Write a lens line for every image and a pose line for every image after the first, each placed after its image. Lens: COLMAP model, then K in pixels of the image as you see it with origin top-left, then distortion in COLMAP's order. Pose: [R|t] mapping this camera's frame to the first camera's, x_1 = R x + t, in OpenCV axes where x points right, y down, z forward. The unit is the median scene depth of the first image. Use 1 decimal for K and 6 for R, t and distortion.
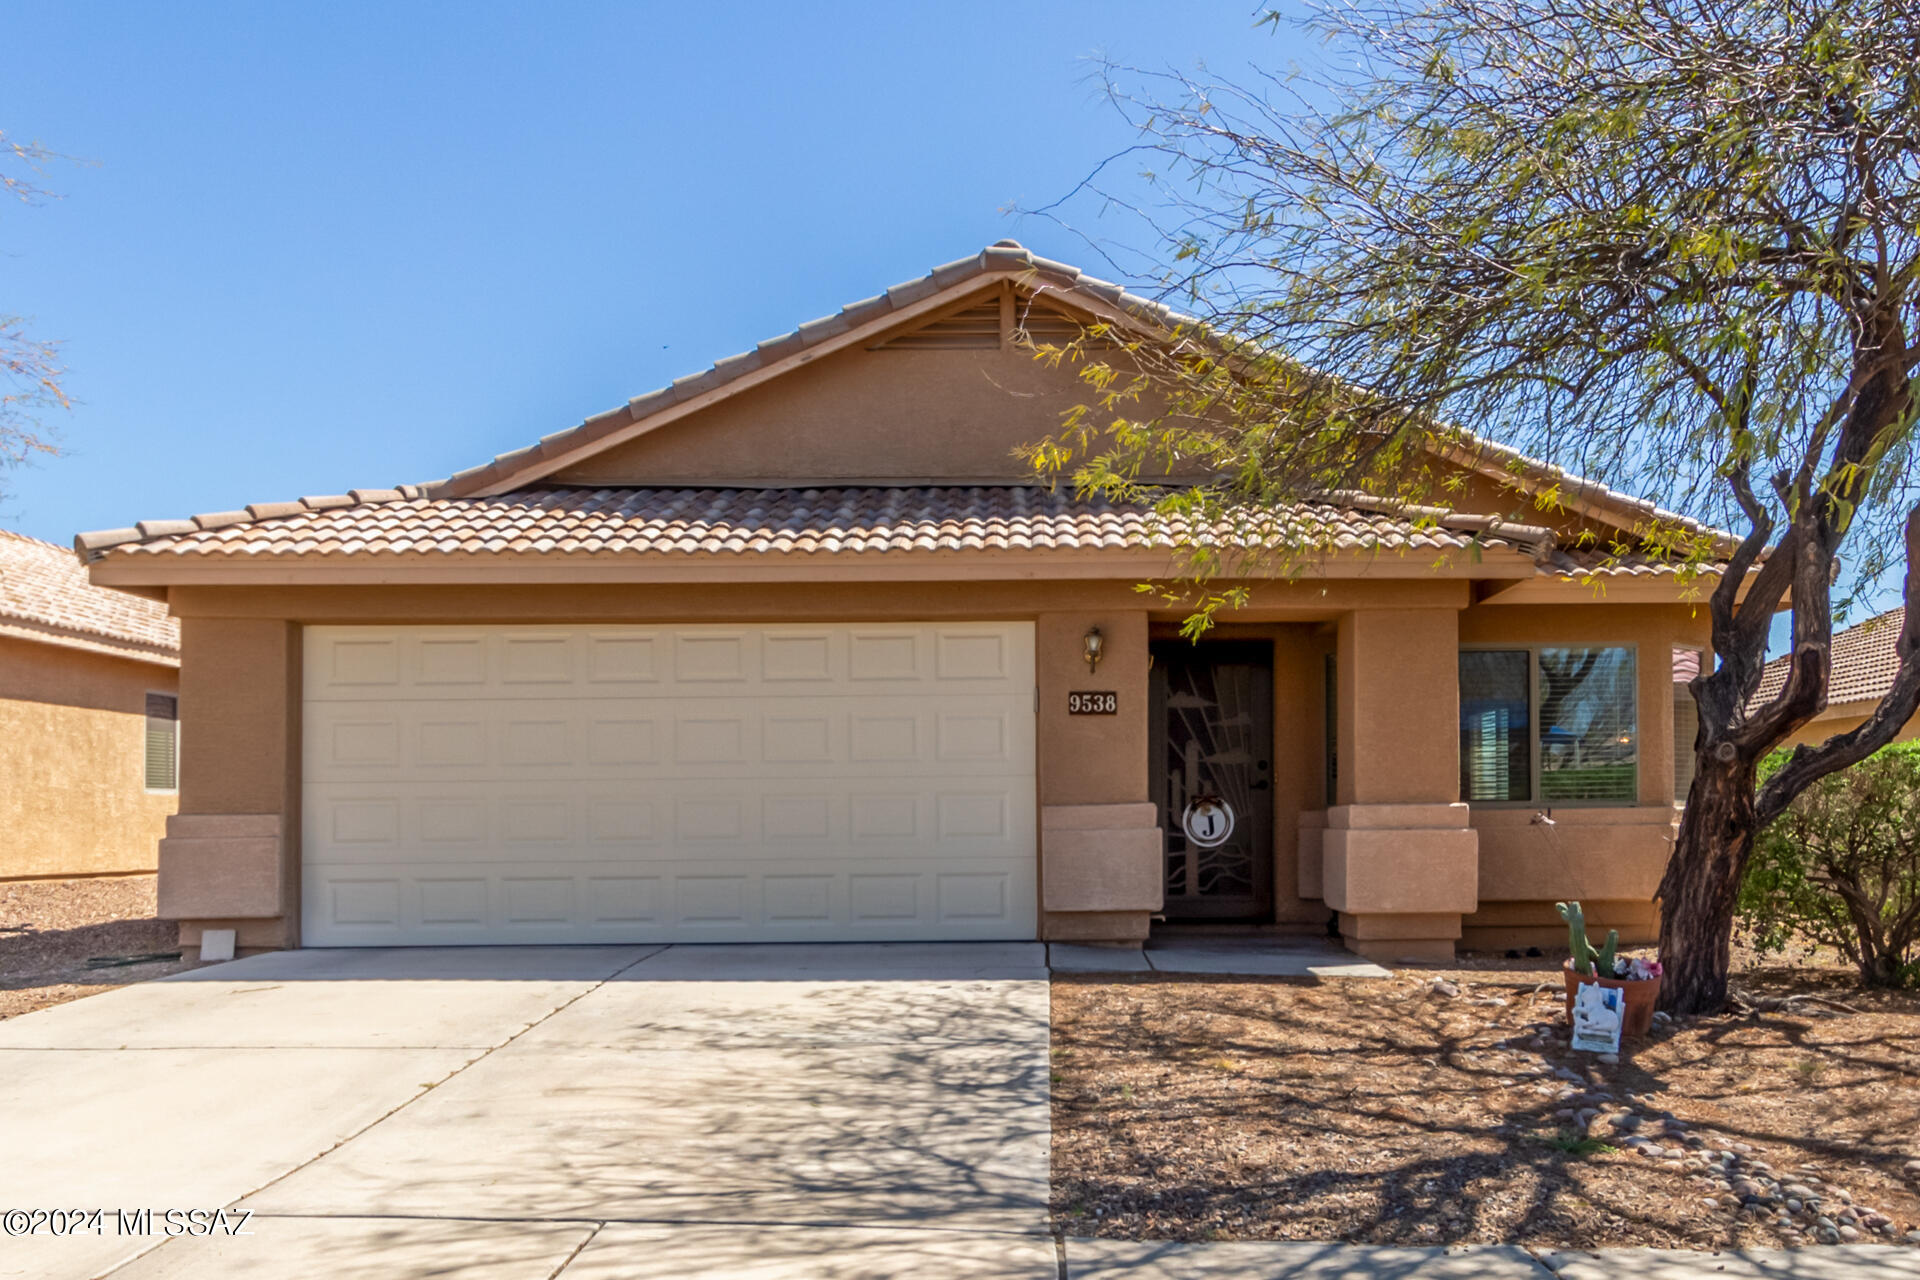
lens RADIAL K [[887.7, 0, 973.8], [0, 887.7, 662.6], [0, 0, 1]] dist [0.021945, -0.000021]
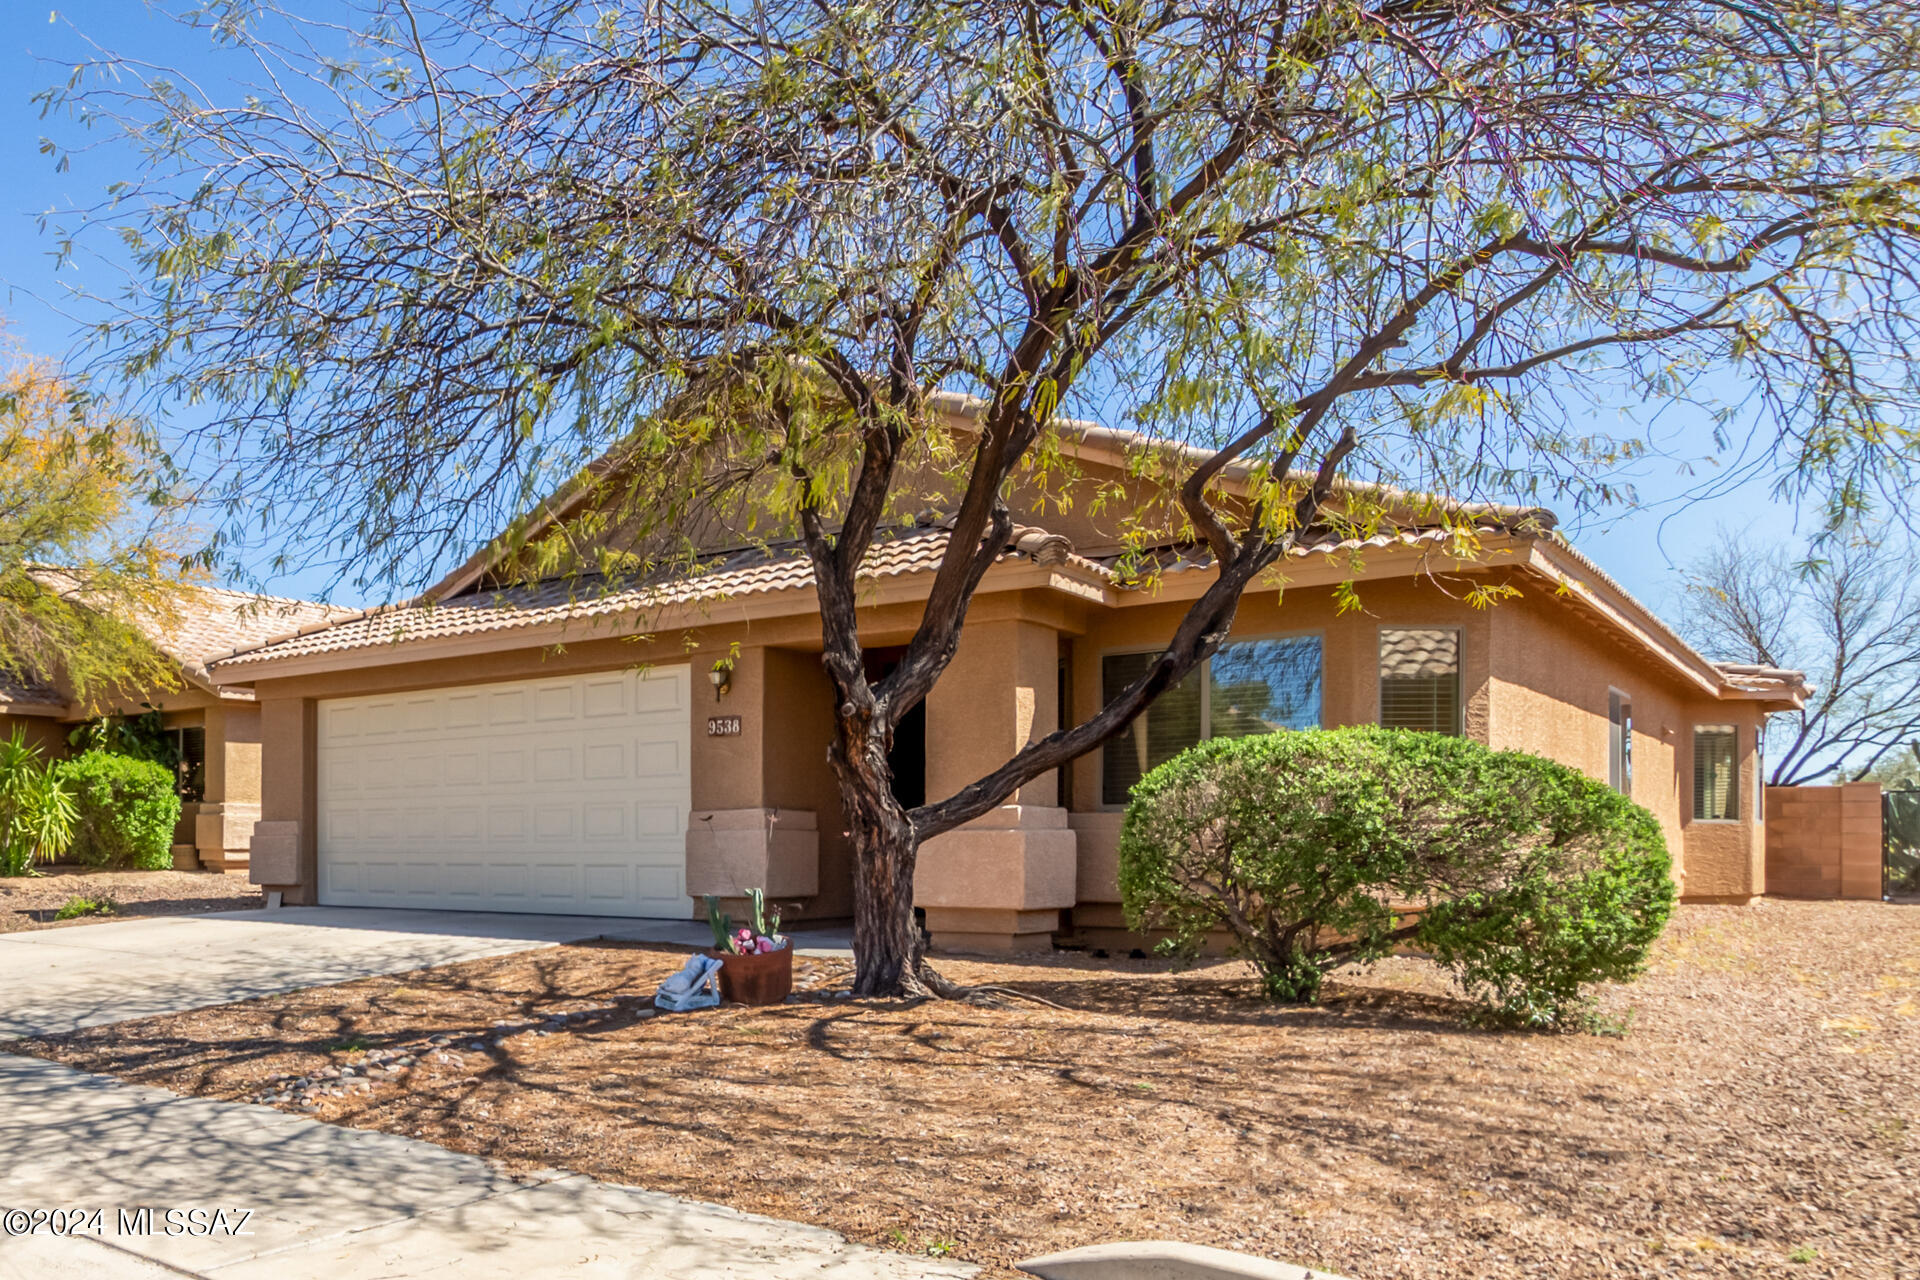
lens RADIAL K [[891.9, 0, 957.5], [0, 891.9, 685.8], [0, 0, 1]] dist [0.002788, 0.000193]
pose [[0.918000, -0.065104, -0.391200, 0.902166], [0.078153, 0.996788, 0.017511, -0.006214], [0.388803, -0.046649, 0.920139, 0.009274]]
